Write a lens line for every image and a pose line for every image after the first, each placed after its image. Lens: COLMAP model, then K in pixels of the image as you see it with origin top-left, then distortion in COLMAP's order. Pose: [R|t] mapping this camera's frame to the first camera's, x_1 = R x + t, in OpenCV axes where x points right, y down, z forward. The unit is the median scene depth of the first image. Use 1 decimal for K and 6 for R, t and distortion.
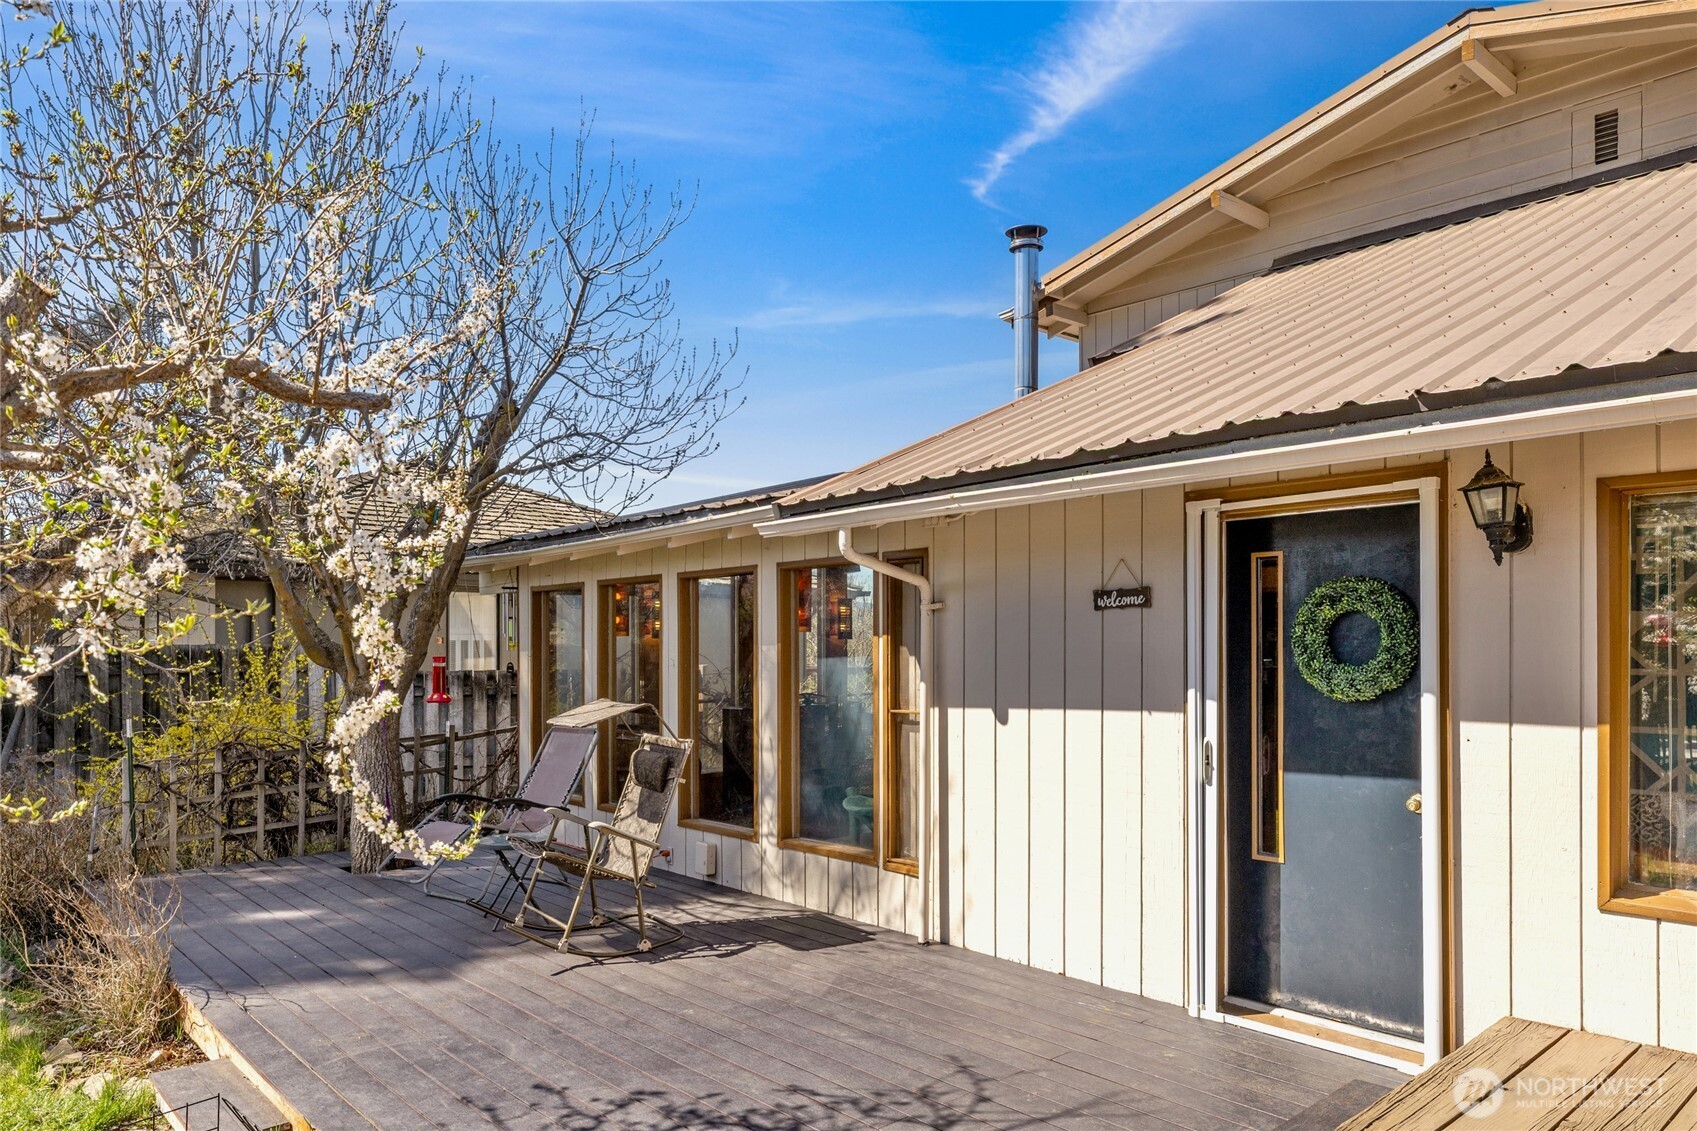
lens RADIAL K [[1155.9, 0, 858.0], [0, 1155.9, 618.4], [0, 0, 1]] dist [0.003781, 0.001442]
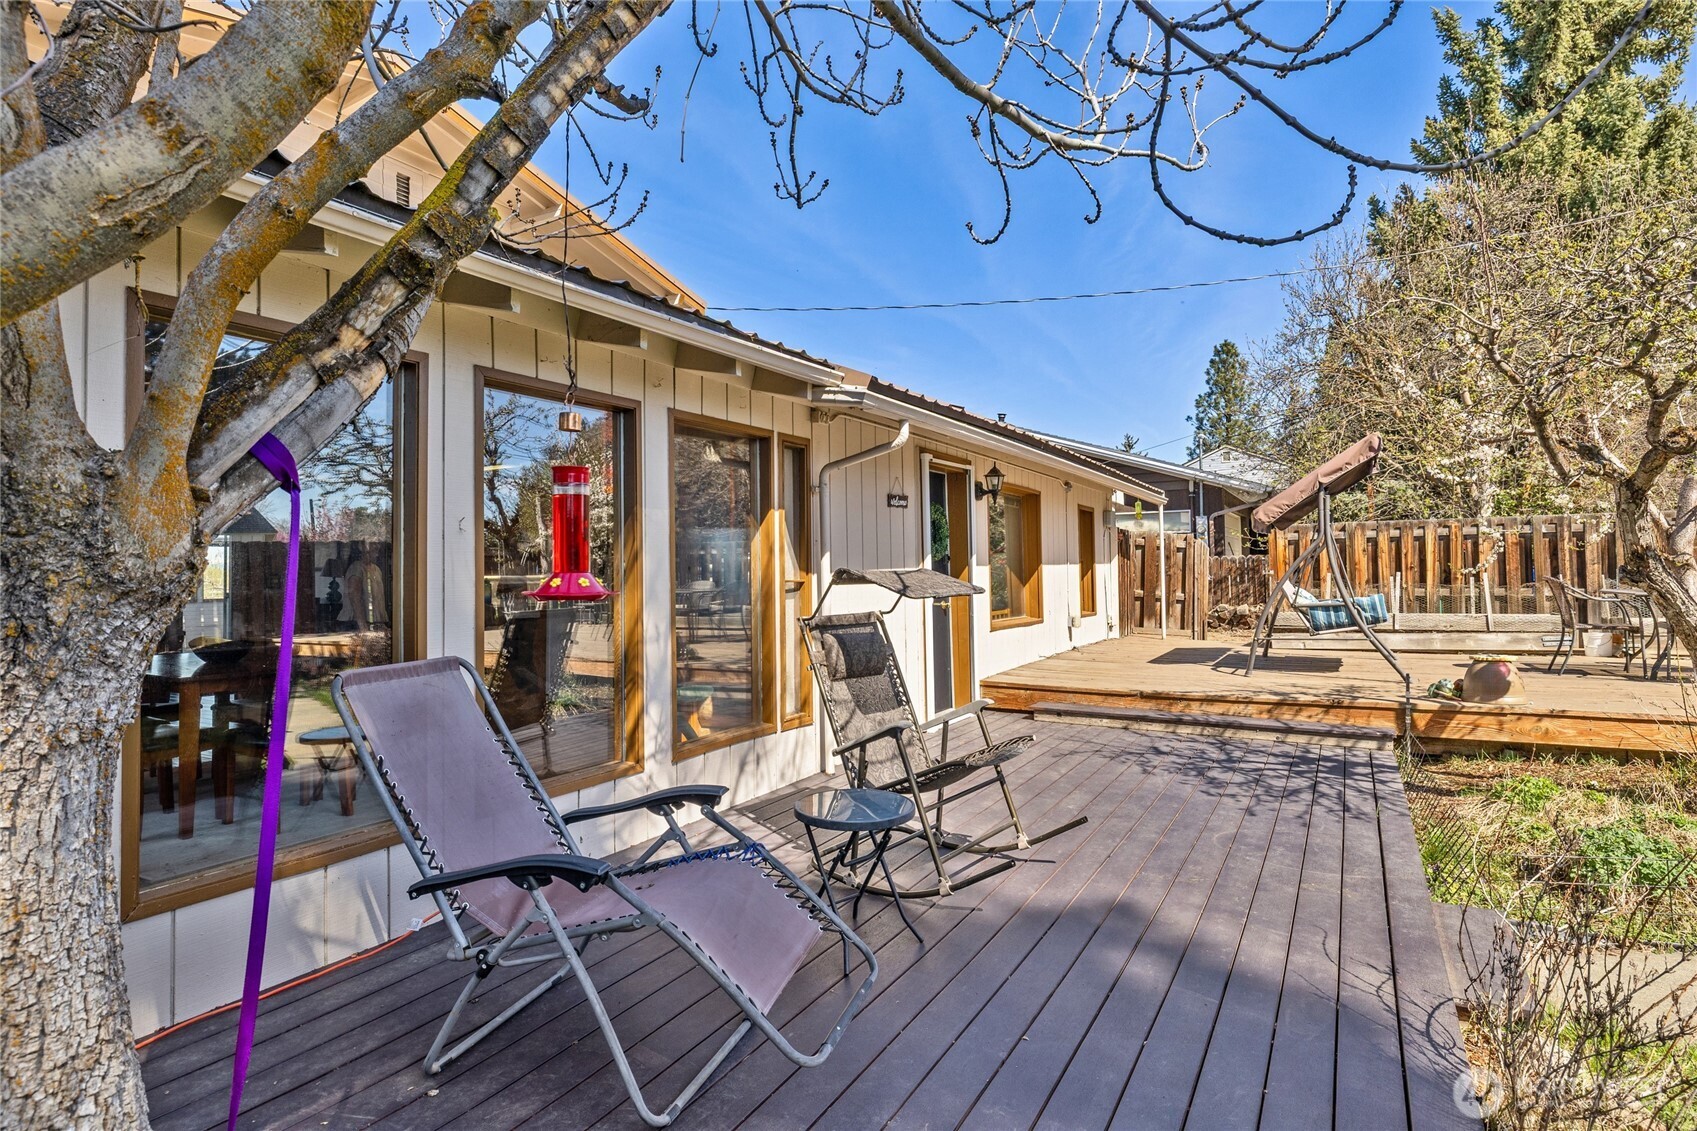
lens RADIAL K [[870.8, 0, 849.9], [0, 870.8, 562.2], [0, 0, 1]] dist [0.000993, 0.000612]
pose [[-0.309927, 0.018942, 0.950572, -0.889505], [-0.007924, 0.999715, -0.022505, 0.094065], [-0.950727, -0.014507, -0.309688, 1.403881]]
